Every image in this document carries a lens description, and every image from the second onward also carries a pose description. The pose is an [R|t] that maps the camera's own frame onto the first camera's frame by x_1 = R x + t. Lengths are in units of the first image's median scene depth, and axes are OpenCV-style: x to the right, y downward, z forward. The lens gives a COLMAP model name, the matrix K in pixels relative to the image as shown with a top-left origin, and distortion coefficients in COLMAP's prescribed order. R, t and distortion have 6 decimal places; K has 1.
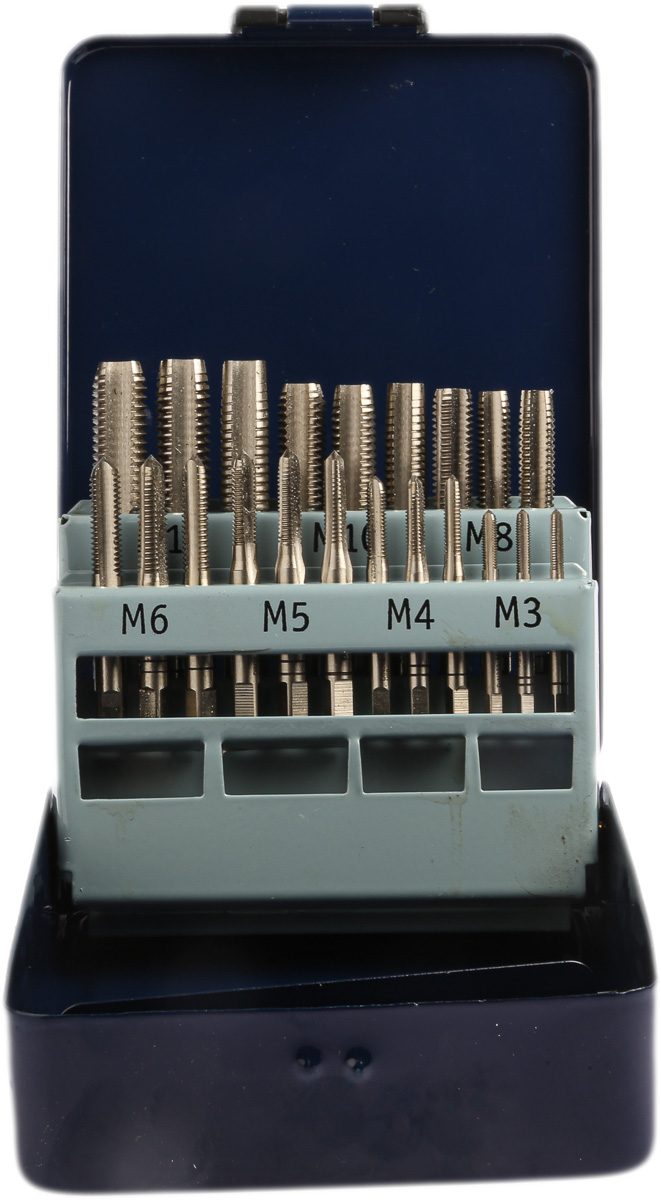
lens RADIAL K [[2902.9, 0, 331.8], [0, 2902.9, 601.4], [0, 0, 1]] dist [-0.801217, 0.000000]
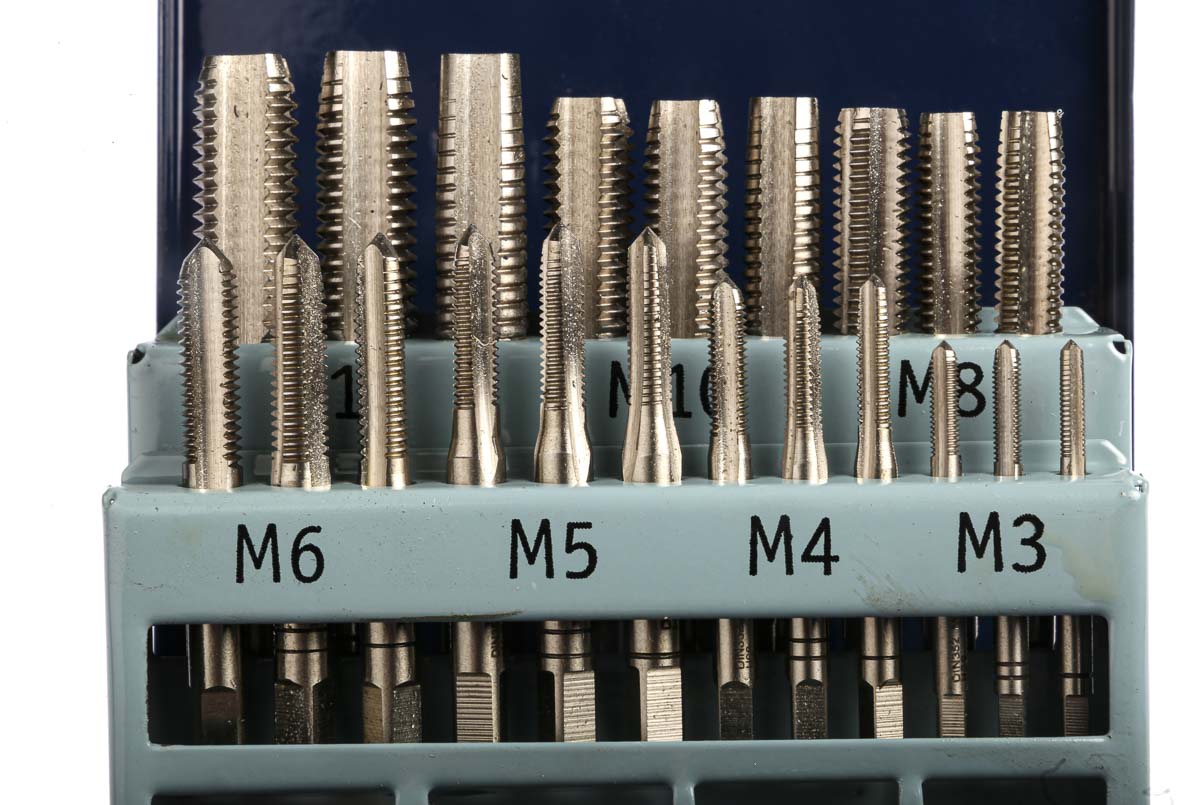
lens RADIAL K [[3730.3, 0, 606.1], [0, 3730.3, 403.9], [0, 0, 1]] dist [-0.410834, 0.000000]
pose [[0.999876, 0.002432, -0.015575, 0.003947], [-0.002282, 0.999951, 0.009660, -0.026822], [0.015598, -0.009623, 0.999832, 0.329304]]
